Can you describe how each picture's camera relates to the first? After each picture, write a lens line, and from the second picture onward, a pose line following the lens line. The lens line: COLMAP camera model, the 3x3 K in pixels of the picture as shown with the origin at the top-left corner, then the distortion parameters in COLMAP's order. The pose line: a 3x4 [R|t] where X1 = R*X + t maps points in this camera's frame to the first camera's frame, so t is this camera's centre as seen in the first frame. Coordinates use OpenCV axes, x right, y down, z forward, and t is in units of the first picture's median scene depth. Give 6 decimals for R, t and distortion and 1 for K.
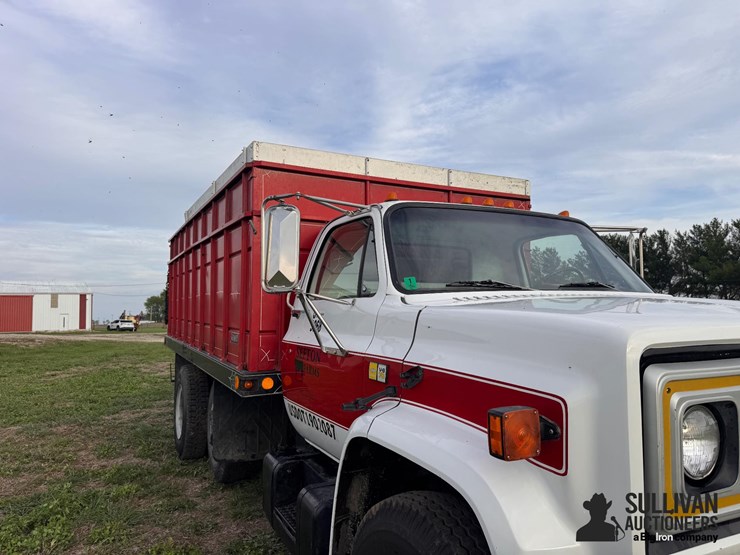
lens RADIAL K [[522.6, 0, 364.4], [0, 522.6, 274.4], [0, 0, 1]] dist [0.052501, -0.068317]
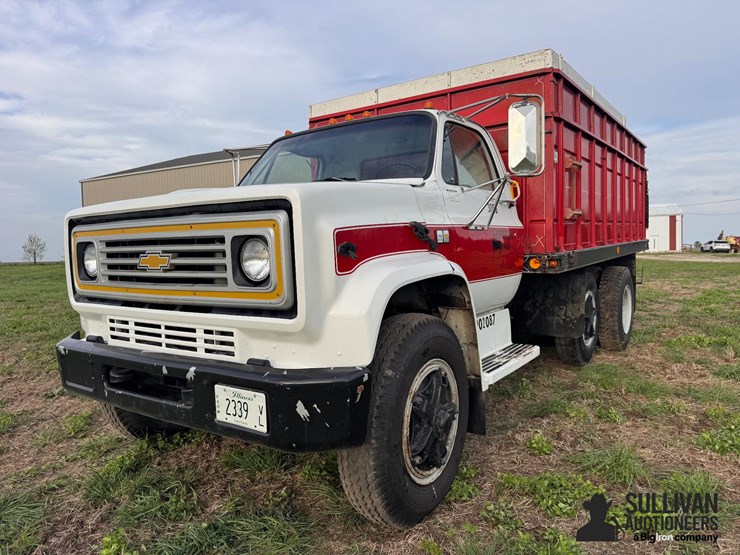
lens RADIAL K [[524.0, 0, 370.0], [0, 524.0, 277.5], [0, 0, 1]] dist [0.053408, -0.066271]
pose [[0.472506, 0.044854, -0.880185, 1.136557], [0.087302, 0.991410, 0.097387, 0.098970], [0.876993, -0.122858, 0.464532, 0.352505]]
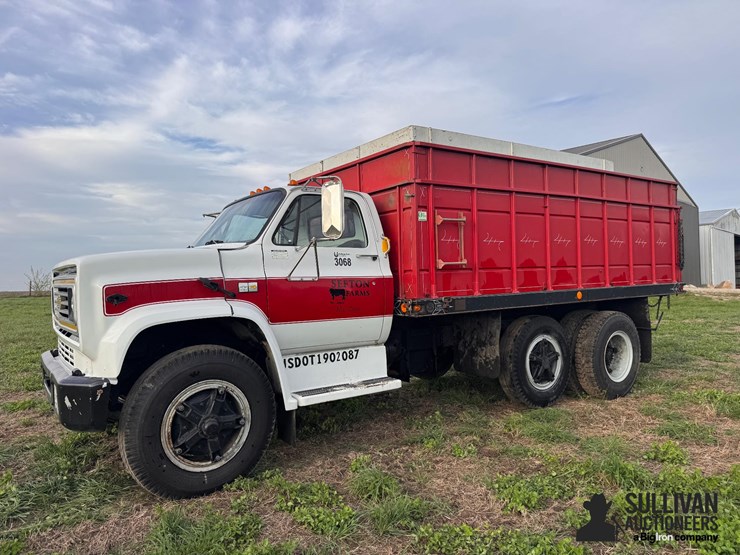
lens RADIAL K [[529.4, 0, 370.0], [0, 529.4, 277.5], [0, 0, 1]] dist [0.168558, -0.259020]
pose [[0.145106, -0.005715, -0.989400, 1.571458], [0.090162, 0.995899, 0.007471, 0.117649], [0.985299, -0.090290, 0.145027, 0.895910]]
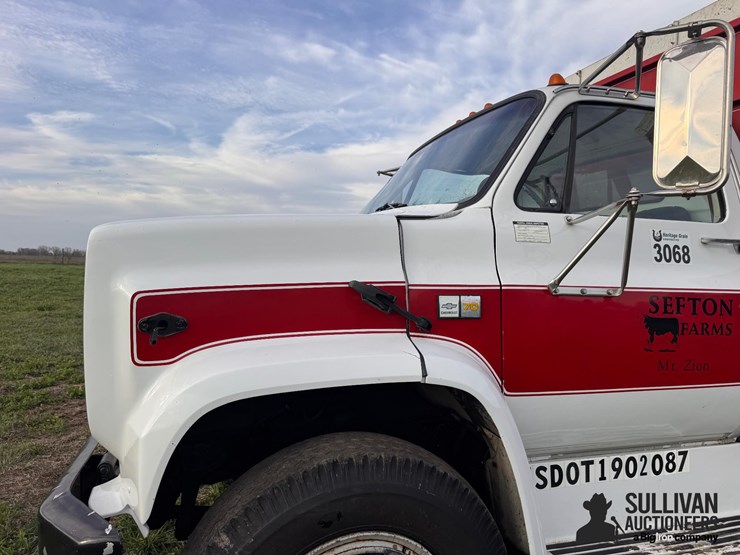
lens RADIAL K [[529.4, 0, 370.0], [0, 529.4, 277.5], [0, 0, 1]] dist [0.168558, -0.259020]
pose [[-0.174543, 0.025012, -0.984332, 0.955759], [0.042328, 0.998944, 0.017878, 0.087819], [0.983739, -0.038545, -0.175417, 0.816297]]
